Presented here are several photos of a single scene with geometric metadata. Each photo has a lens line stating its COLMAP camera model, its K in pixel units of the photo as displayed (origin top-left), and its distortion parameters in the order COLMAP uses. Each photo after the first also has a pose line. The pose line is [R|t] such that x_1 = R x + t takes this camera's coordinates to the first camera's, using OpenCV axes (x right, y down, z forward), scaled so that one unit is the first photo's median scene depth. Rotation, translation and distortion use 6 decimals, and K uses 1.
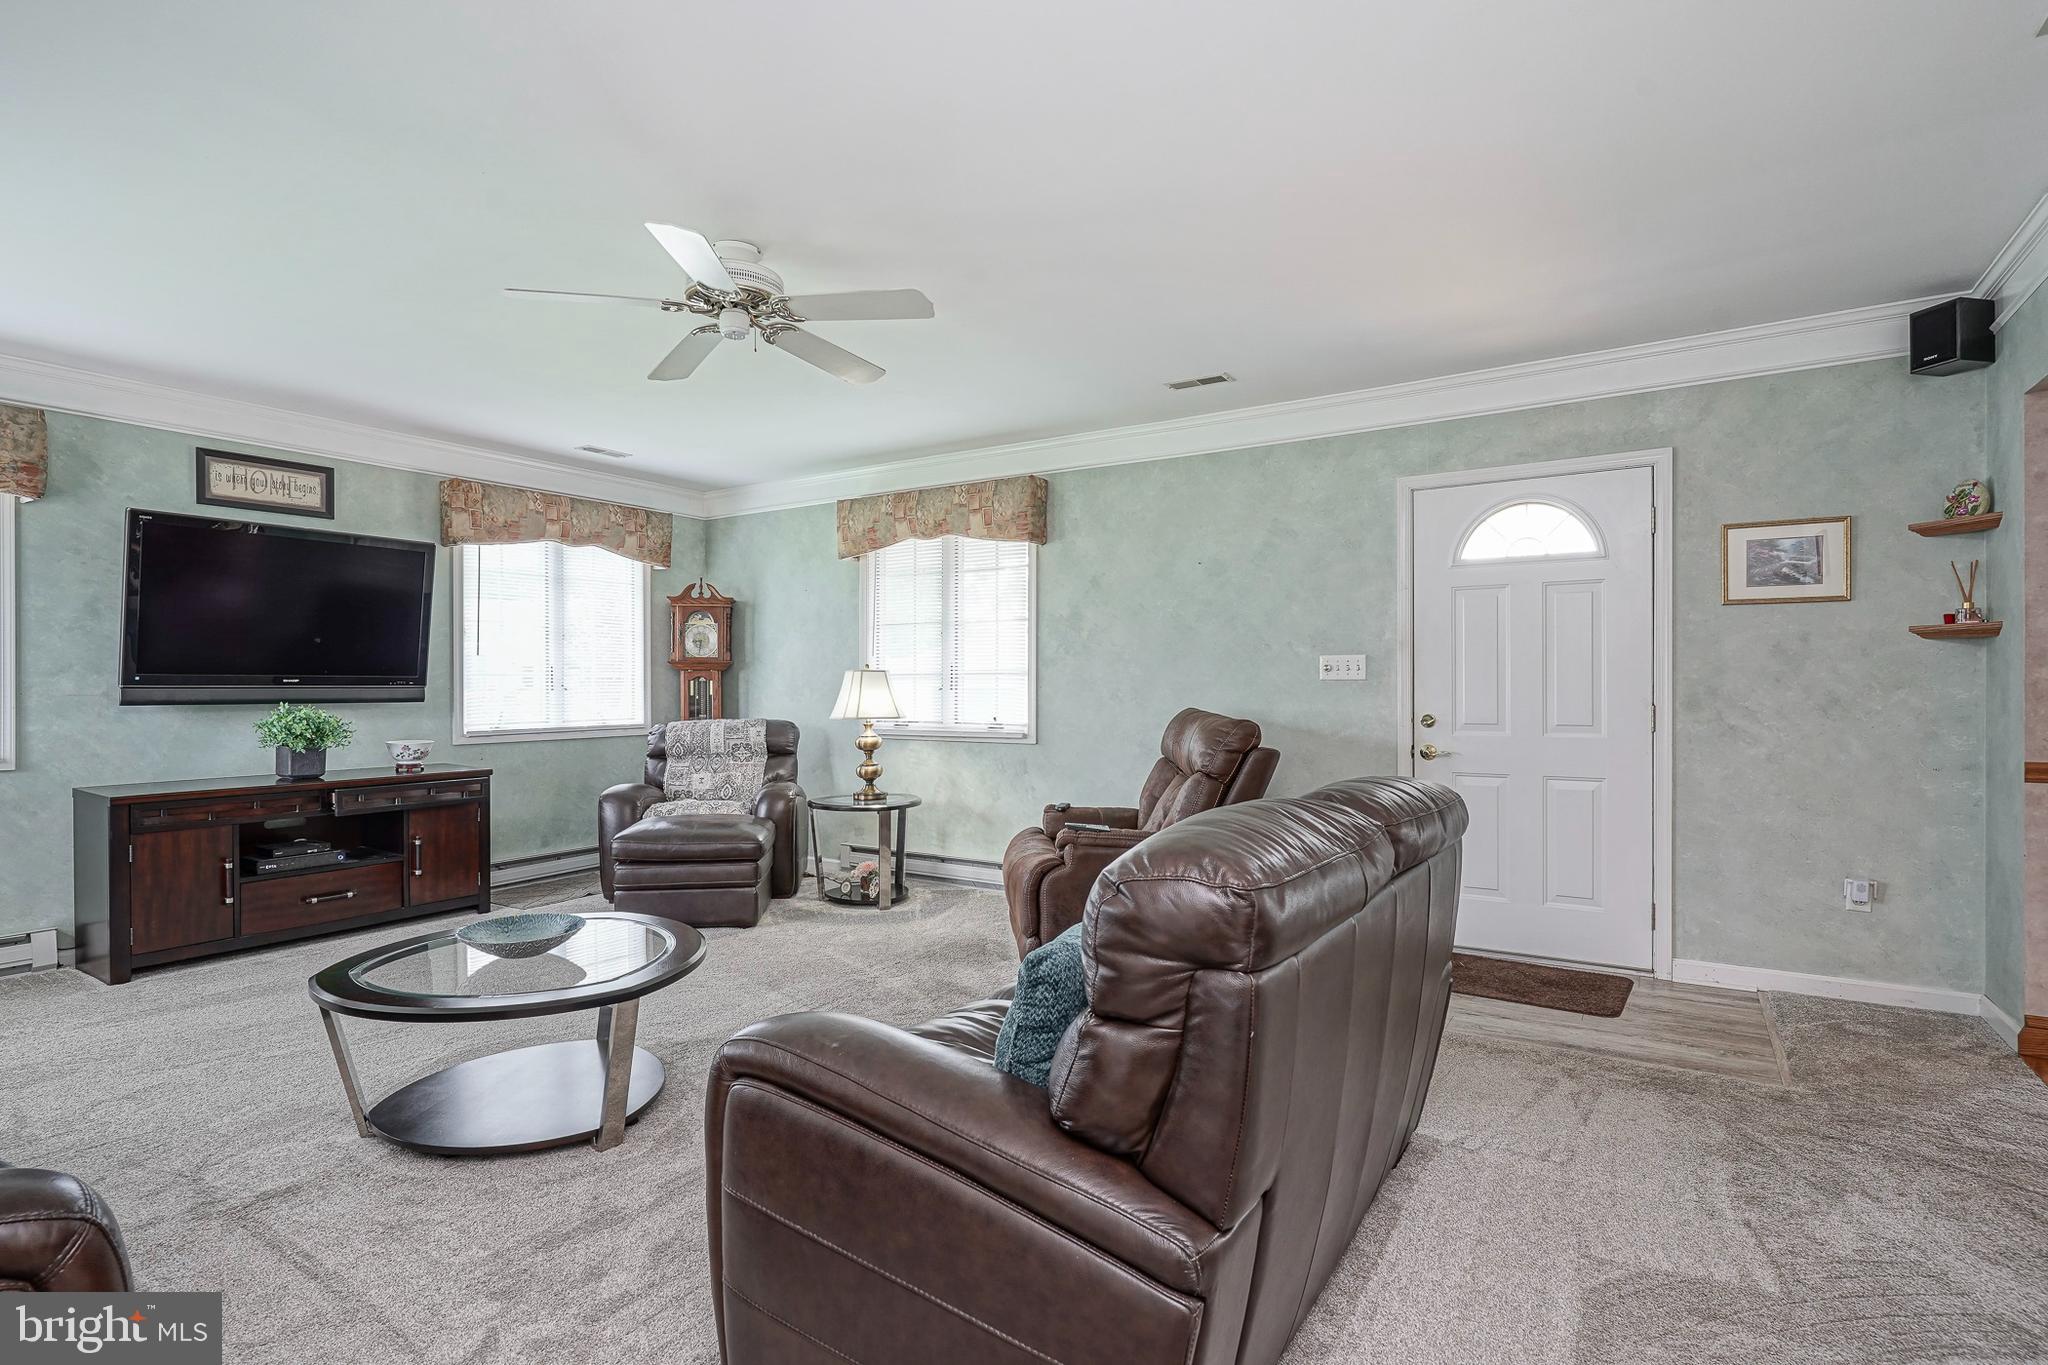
lens RADIAL K [[1014.1, 0, 1022.6], [0, 1014.1, 686.0], [0, 0, 1]] dist [-0.005685, -0.000200]
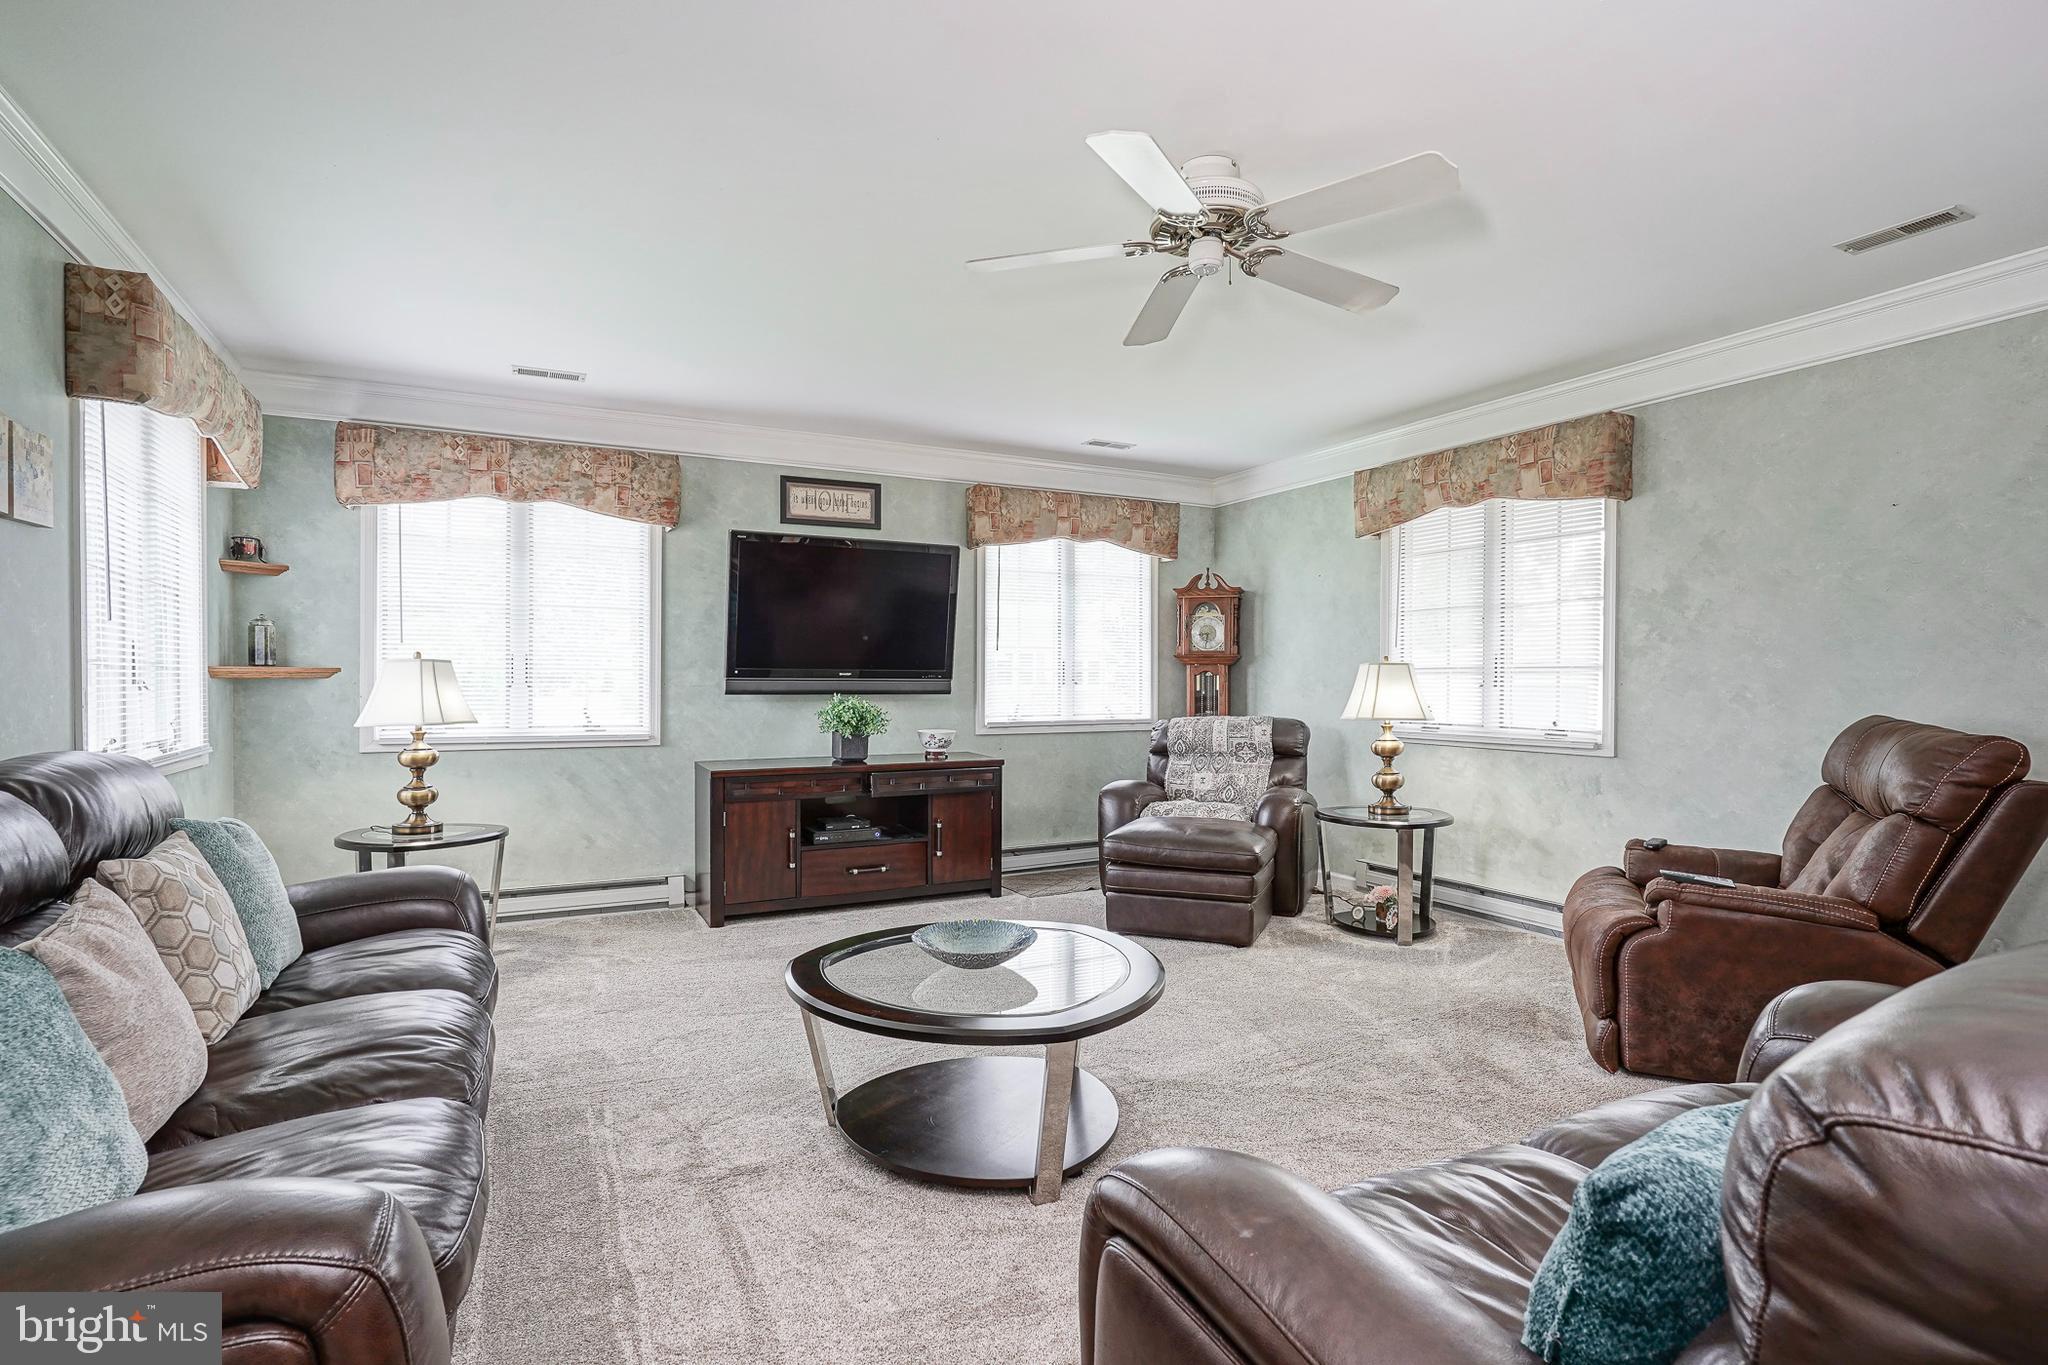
lens RADIAL K [[988.6, 0, 1013.6], [0, 988.6, 685.9], [0, 0, 1]] dist [-0.010859, 0.006653]
pose [[0.860523, 0.006768, -0.509367, 0.001513], [-0.004800, 0.999975, 0.005177, 0.001077], [0.509390, -0.002010, 0.860534, 0.130457]]
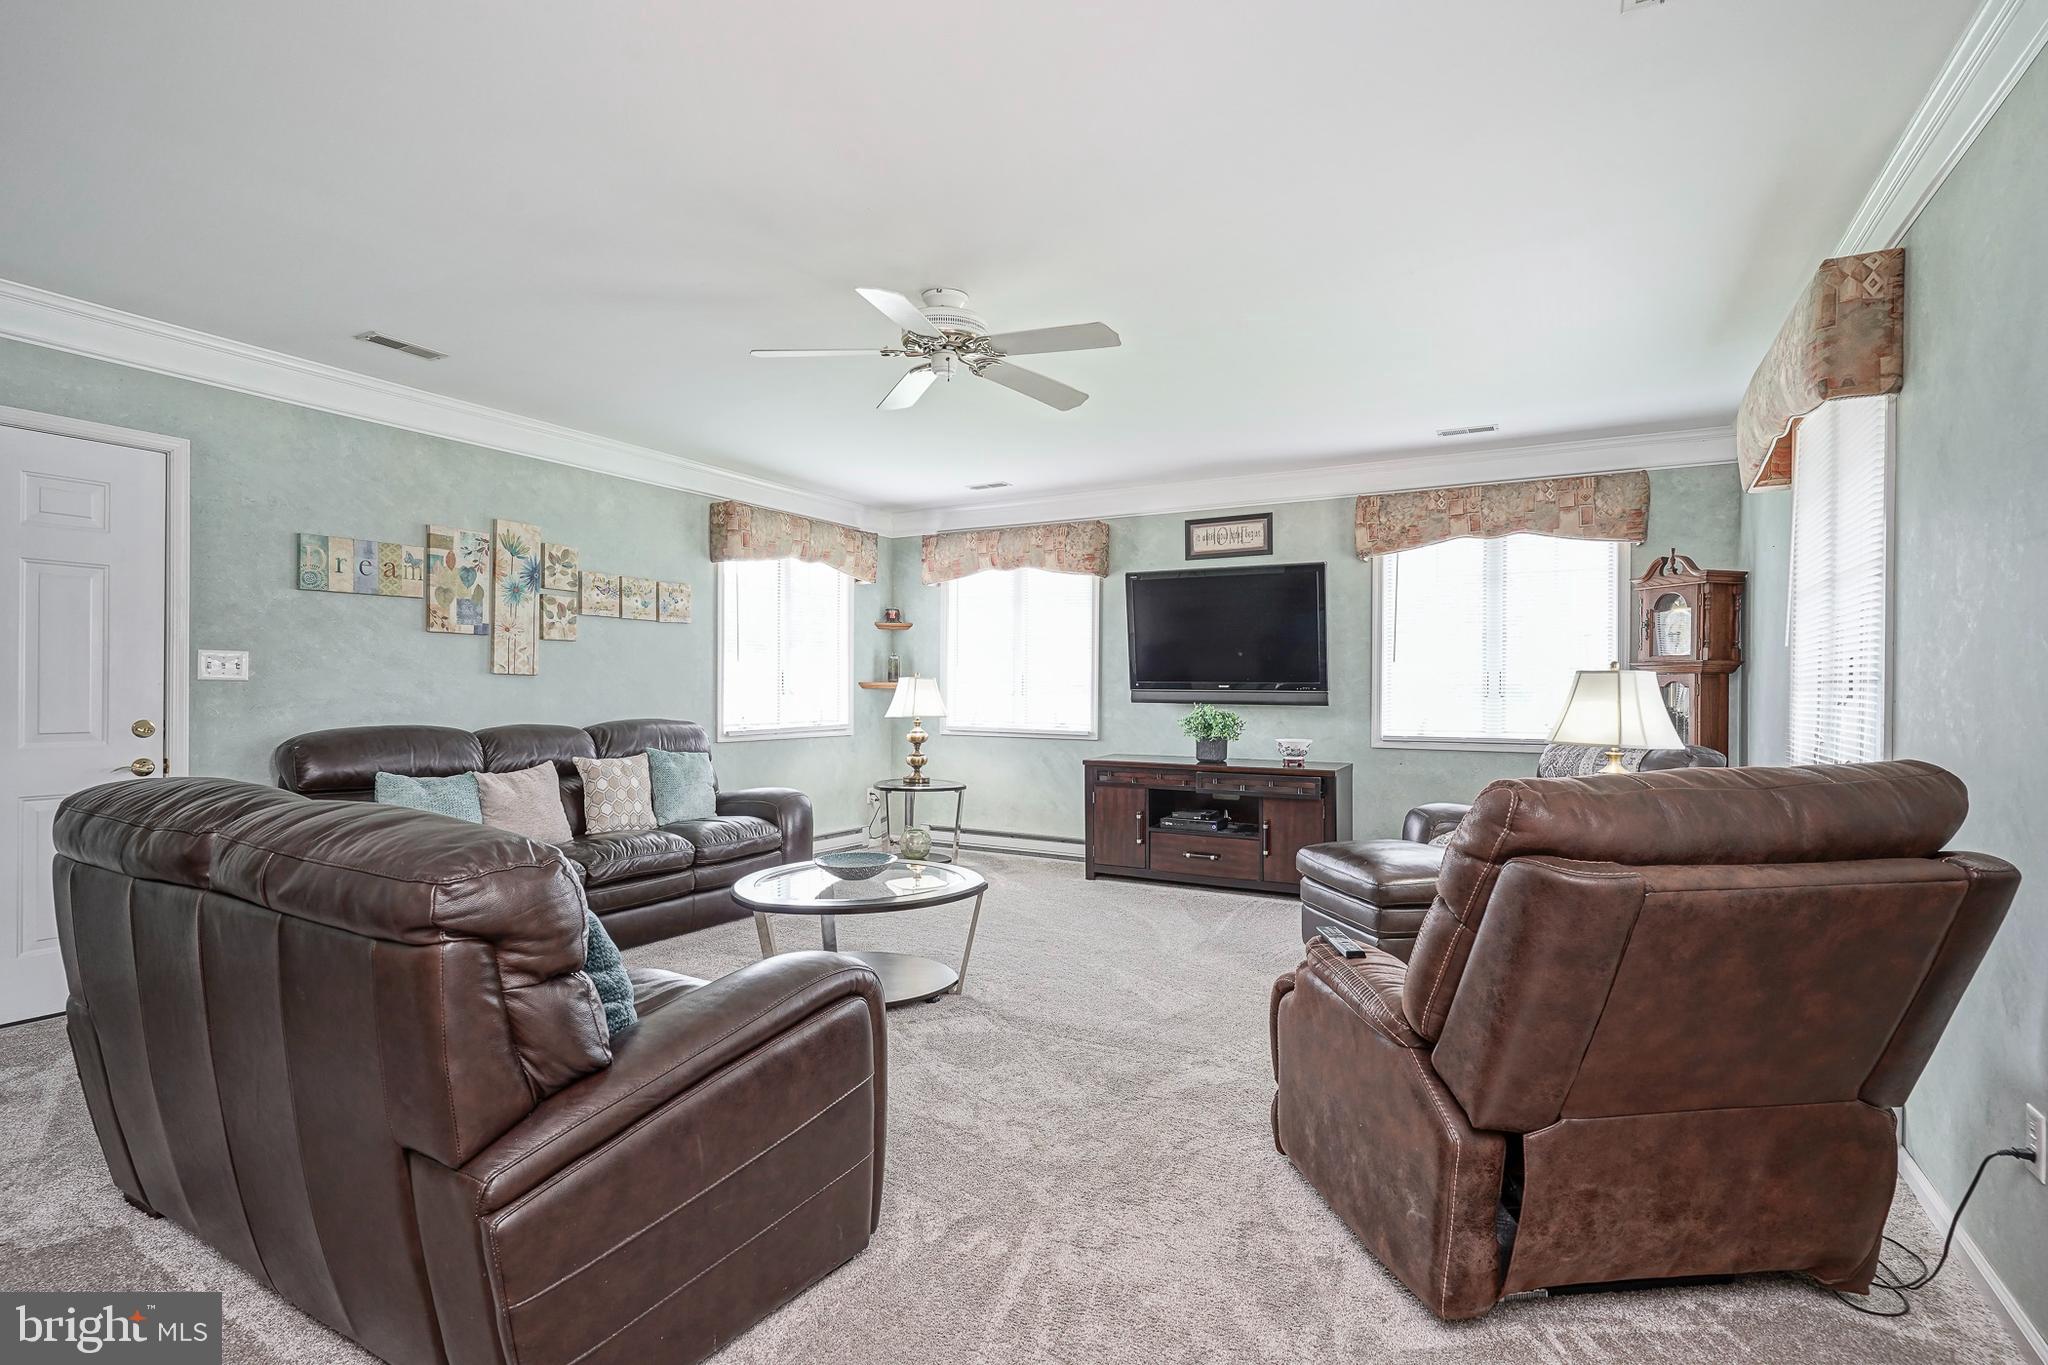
lens RADIAL K [[1014.1, 0, 1022.6], [0, 1014.1, 686.0], [0, 0, 1]] dist [-0.005685, -0.000200]
pose [[0.038310, -0.002520, -0.999263, 0.507695], [-0.009009, 0.999955, -0.002867, 0.000229], [0.999225, 0.009112, 0.038286, 0.628808]]
